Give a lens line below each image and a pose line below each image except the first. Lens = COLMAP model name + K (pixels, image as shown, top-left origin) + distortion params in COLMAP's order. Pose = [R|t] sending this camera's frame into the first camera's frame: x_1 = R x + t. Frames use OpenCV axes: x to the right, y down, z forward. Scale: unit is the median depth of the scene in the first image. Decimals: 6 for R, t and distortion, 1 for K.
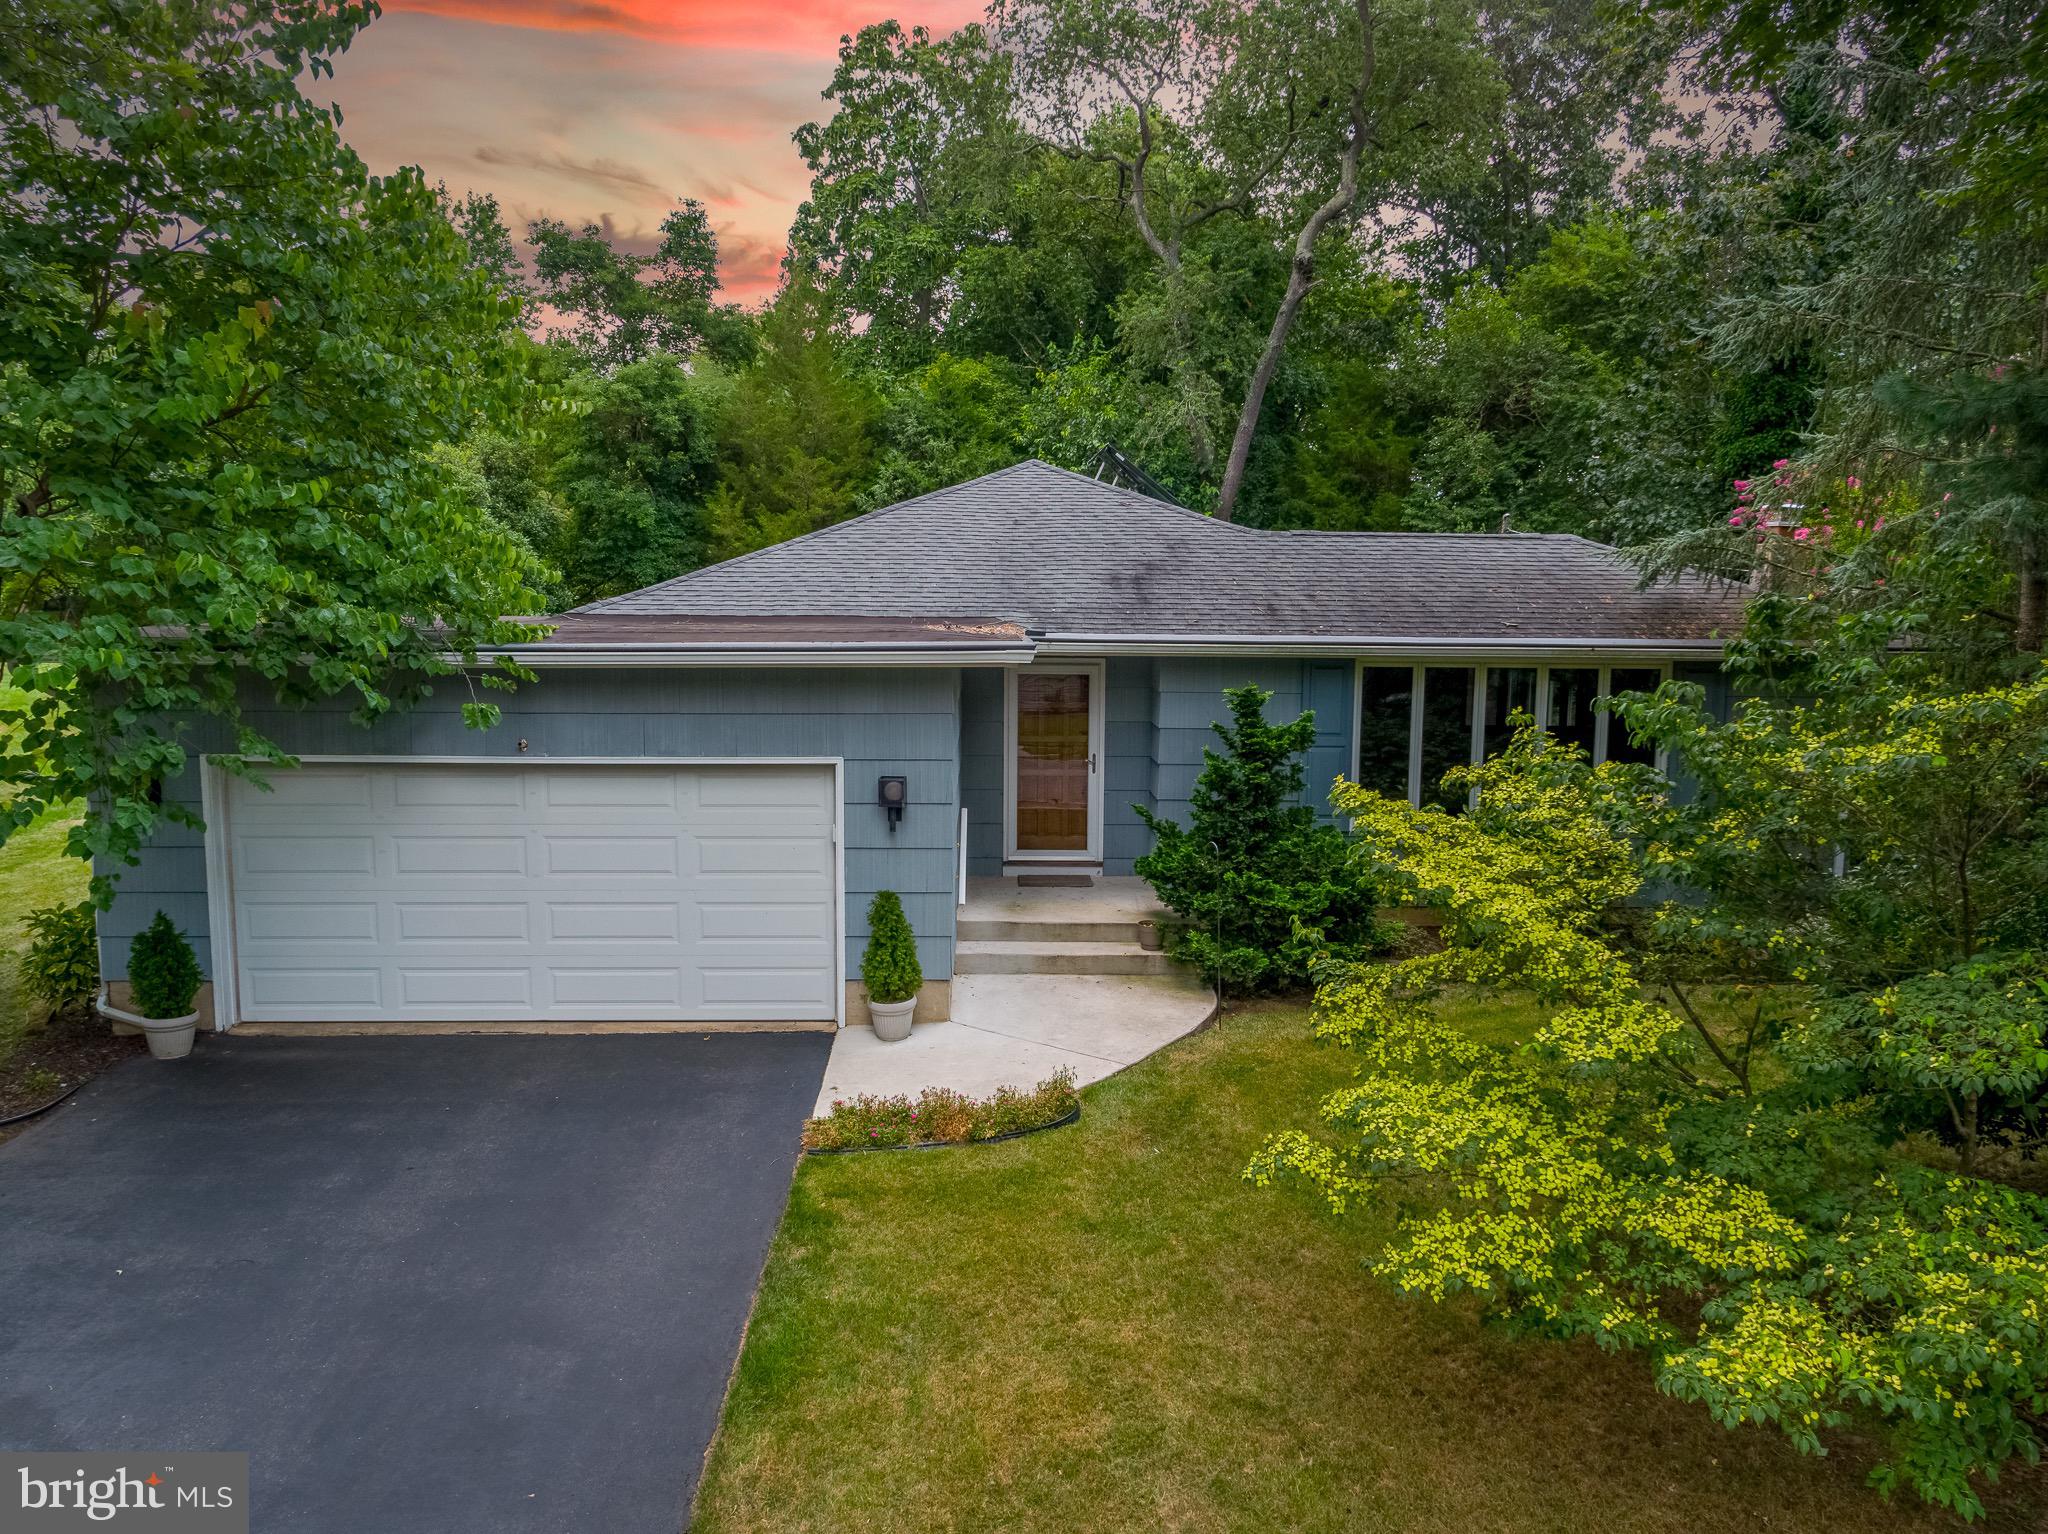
lens RADIAL K [[1401.8, 0, 1025.8], [0, 1401.8, 749.1], [0, 0, 1]] dist [0.004963, 0.001955]
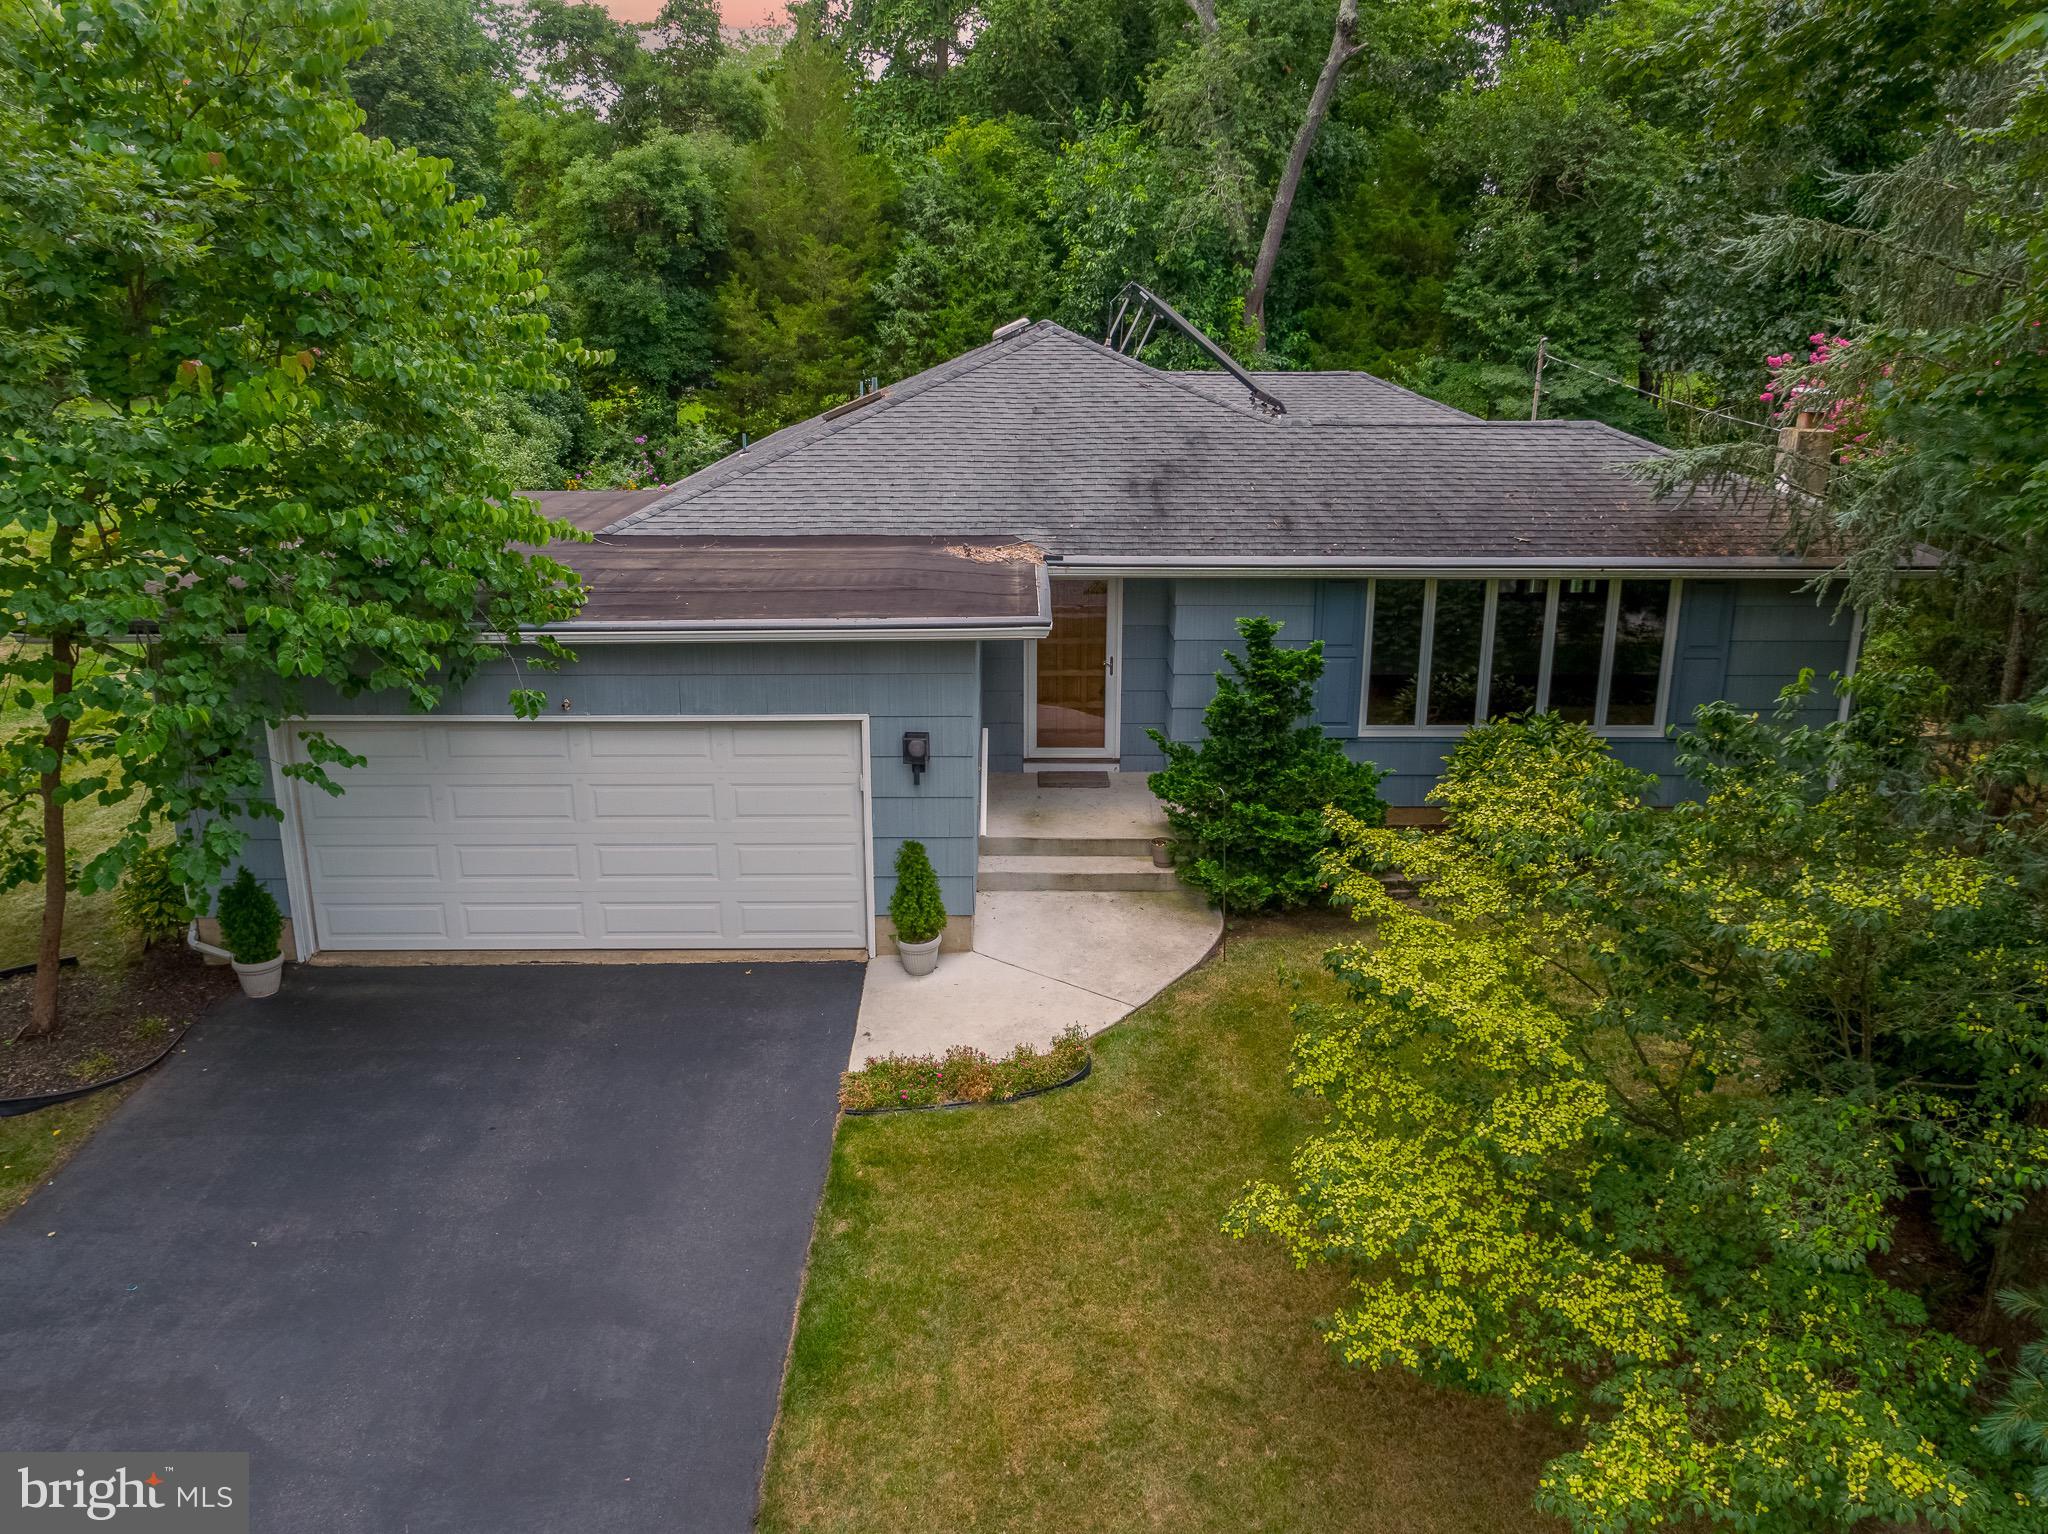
lens RADIAL K [[1448.7, 0, 1029.3], [0, 1448.7, 684.5], [0, 0, 1]] dist [0.004799, 0.001776]
pose [[0.999838, -0.001929, -0.017905, 0.009566], [0.004530, 0.989219, 0.146370, -0.173684], [0.017429, -0.146428, 0.989068, -0.069081]]
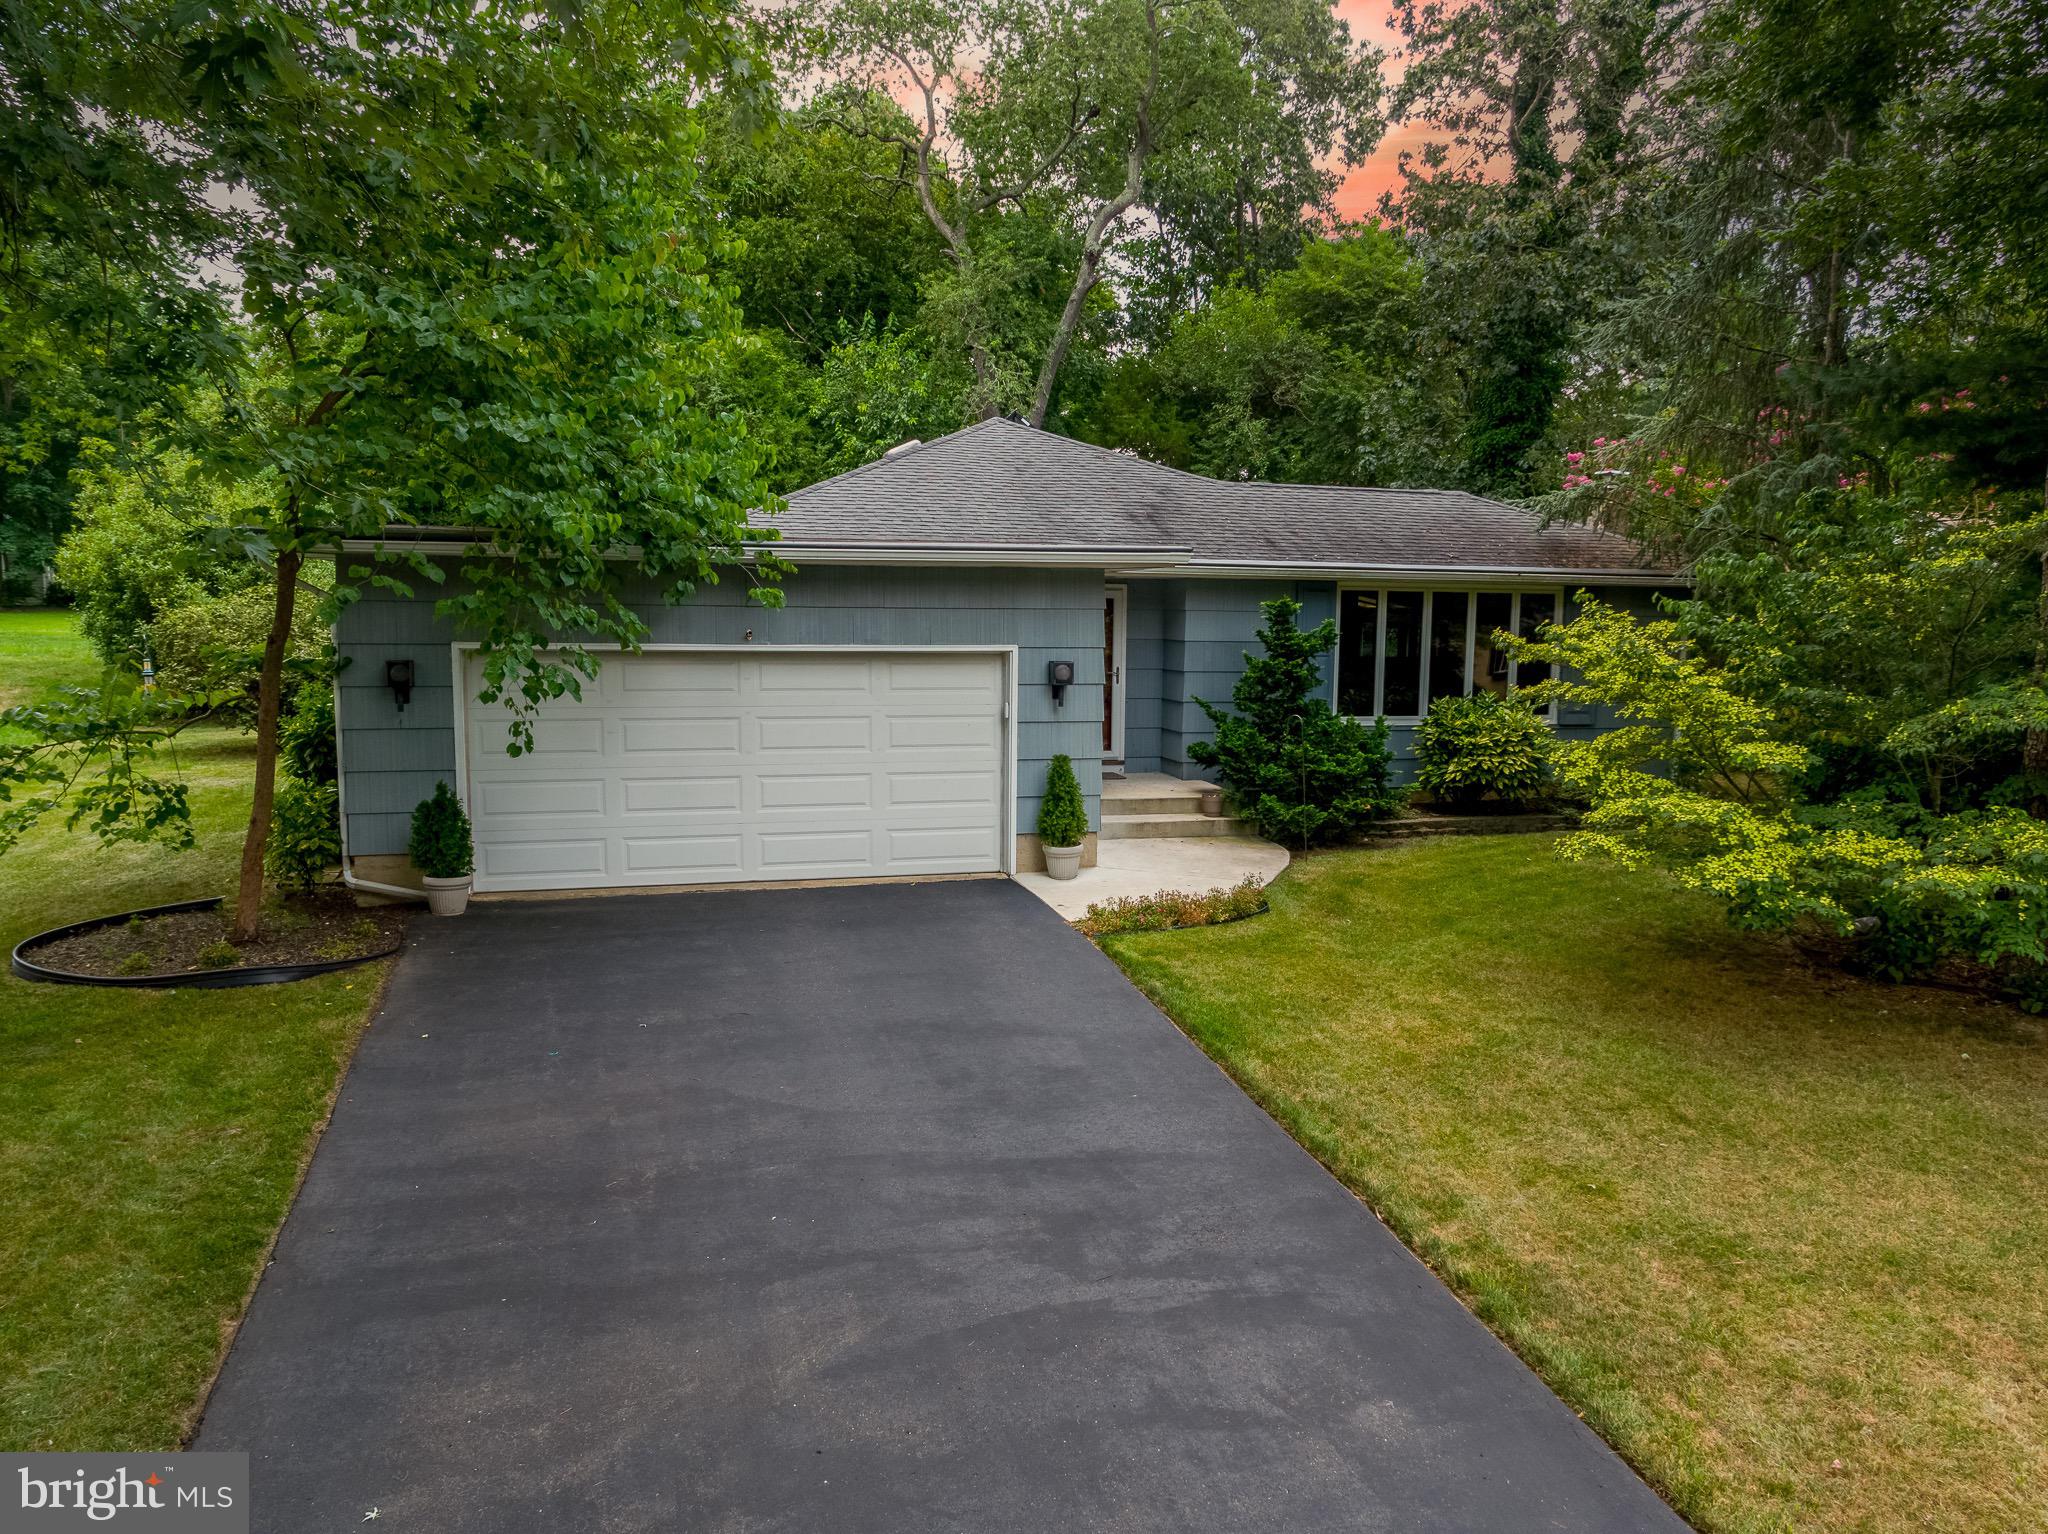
lens RADIAL K [[1473.5, 0, 1024.0], [0, 1473.5, 767.0], [0, 0, 1]] dist [0.004157, 0.001772]
pose [[0.968851, -0.022435, 0.246626, -0.433659], [0.021241, 0.999746, 0.007502, 0.099487], [-0.246732, -0.002030, 0.969082, -0.215627]]
